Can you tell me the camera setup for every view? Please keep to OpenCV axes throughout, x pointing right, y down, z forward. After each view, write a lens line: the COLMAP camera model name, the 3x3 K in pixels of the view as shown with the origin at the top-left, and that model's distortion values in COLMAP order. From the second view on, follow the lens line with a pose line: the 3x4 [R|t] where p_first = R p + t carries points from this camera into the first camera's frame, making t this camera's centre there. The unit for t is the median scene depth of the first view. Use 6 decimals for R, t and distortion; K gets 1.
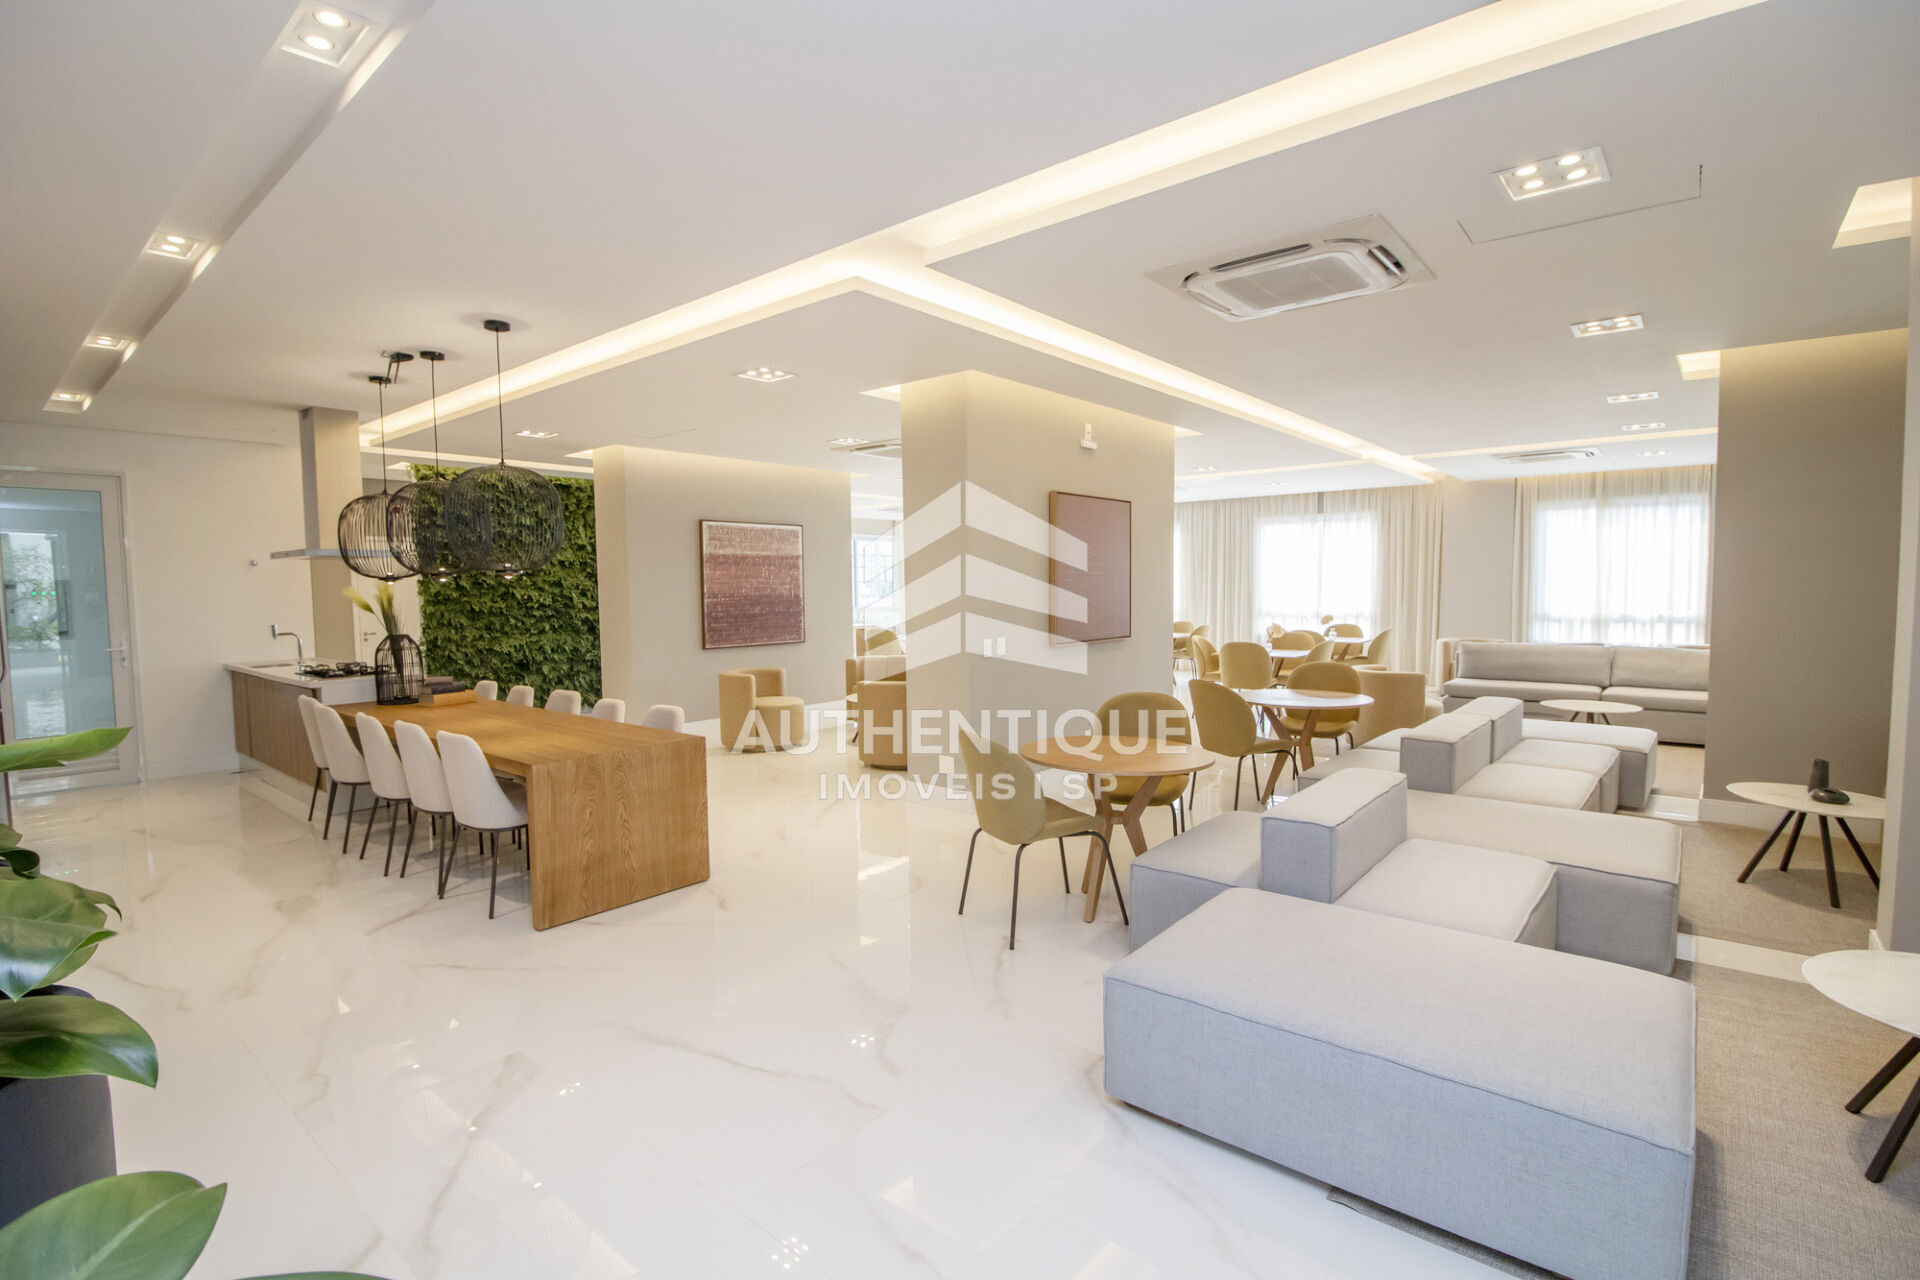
lens RADIAL K [[910.8, 0, 960.0], [0, 910.8, 640.0], [0, 0, 1]] dist [-0.067882, -0.000020]
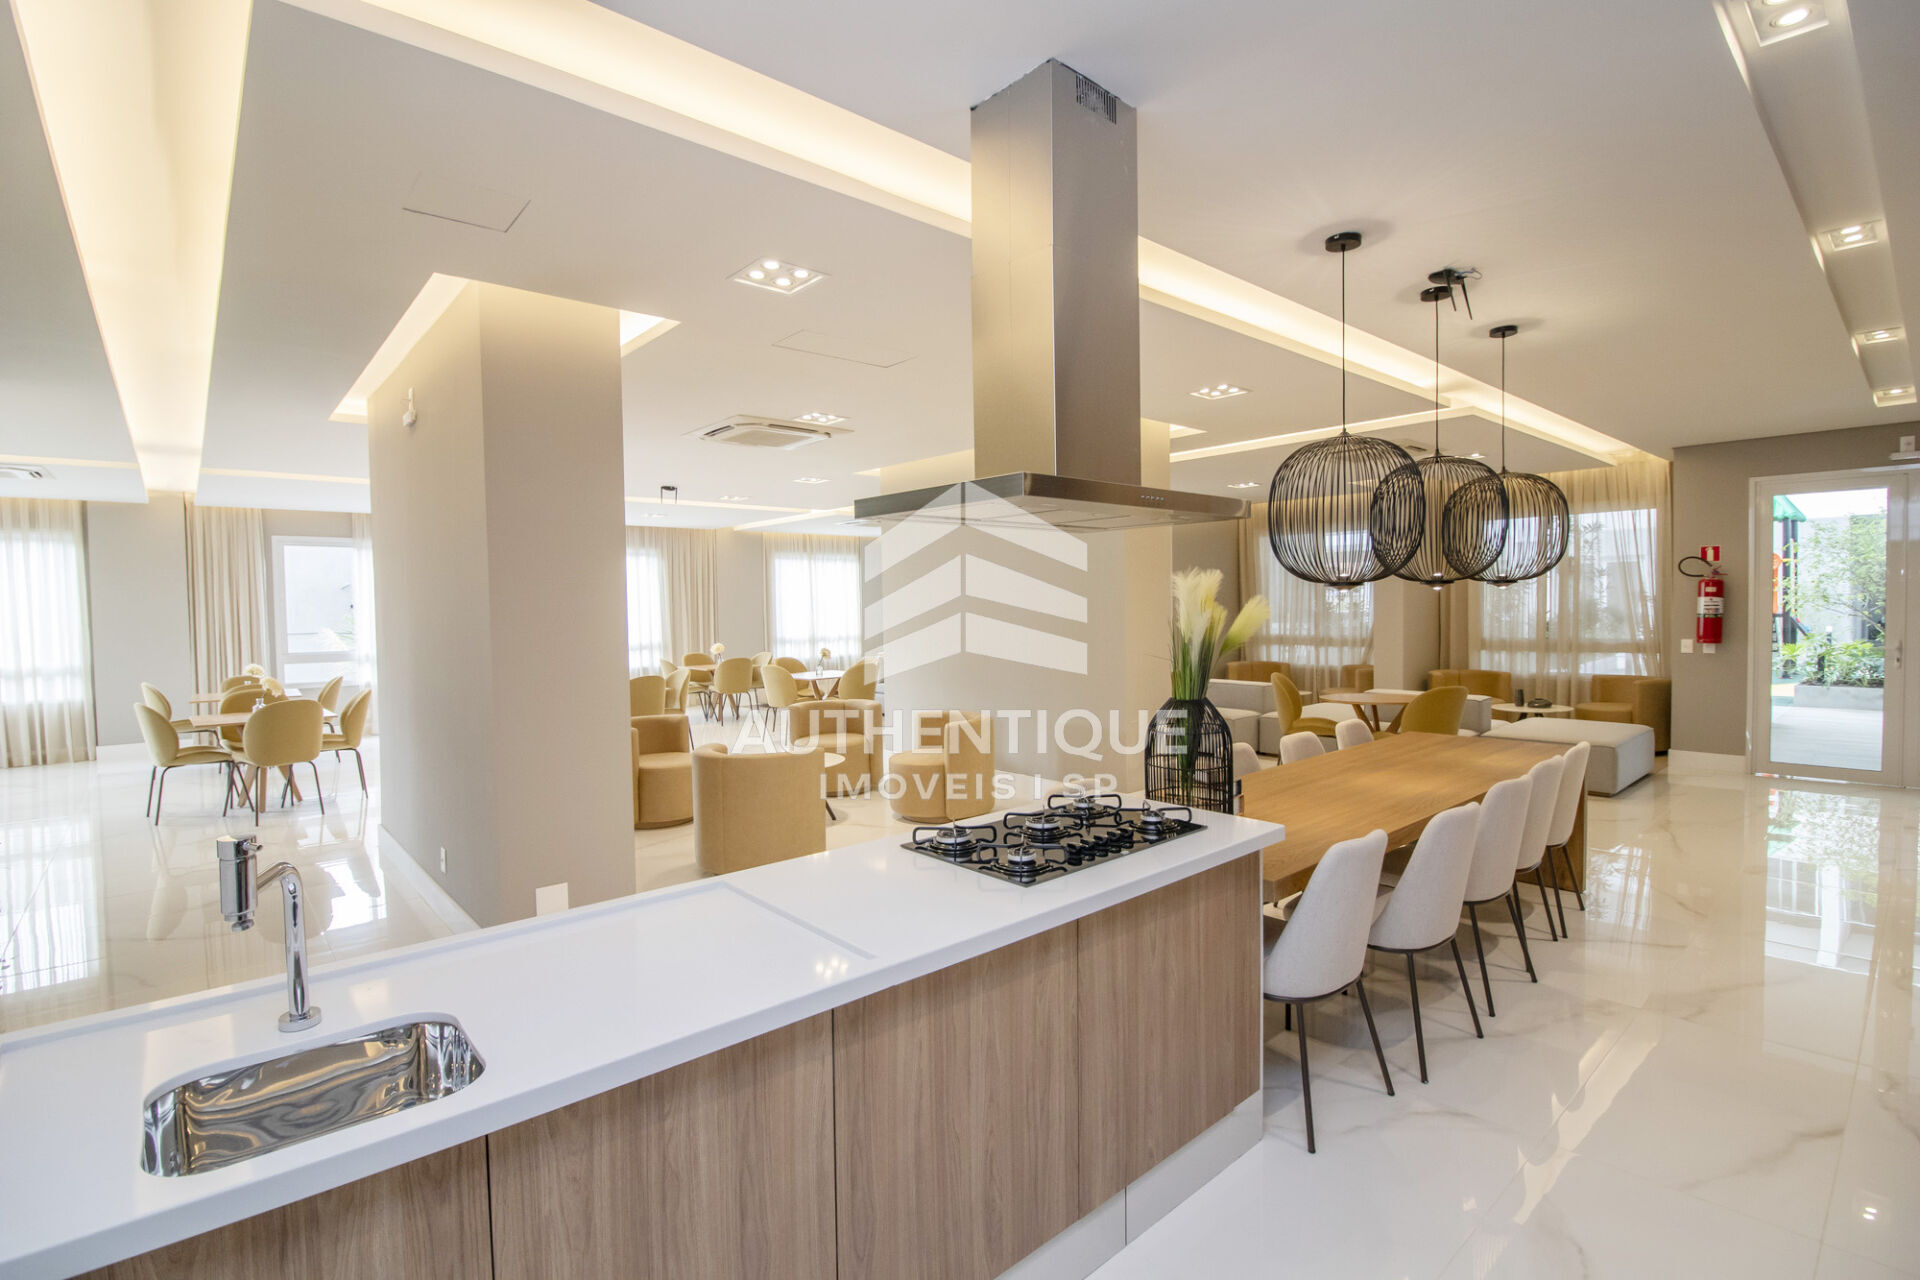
lens RADIAL K [[873.6, 0, 954.7], [0, 873.6, 615.6], [0, 0, 1]] dist [-0.013127, -0.000023]
pose [[0.153410, 0.003666, 0.988156, -0.585399], [0.068682, 0.997535, -0.014364, -0.027786], [-0.985773, 0.070072, 0.152780, 0.566579]]
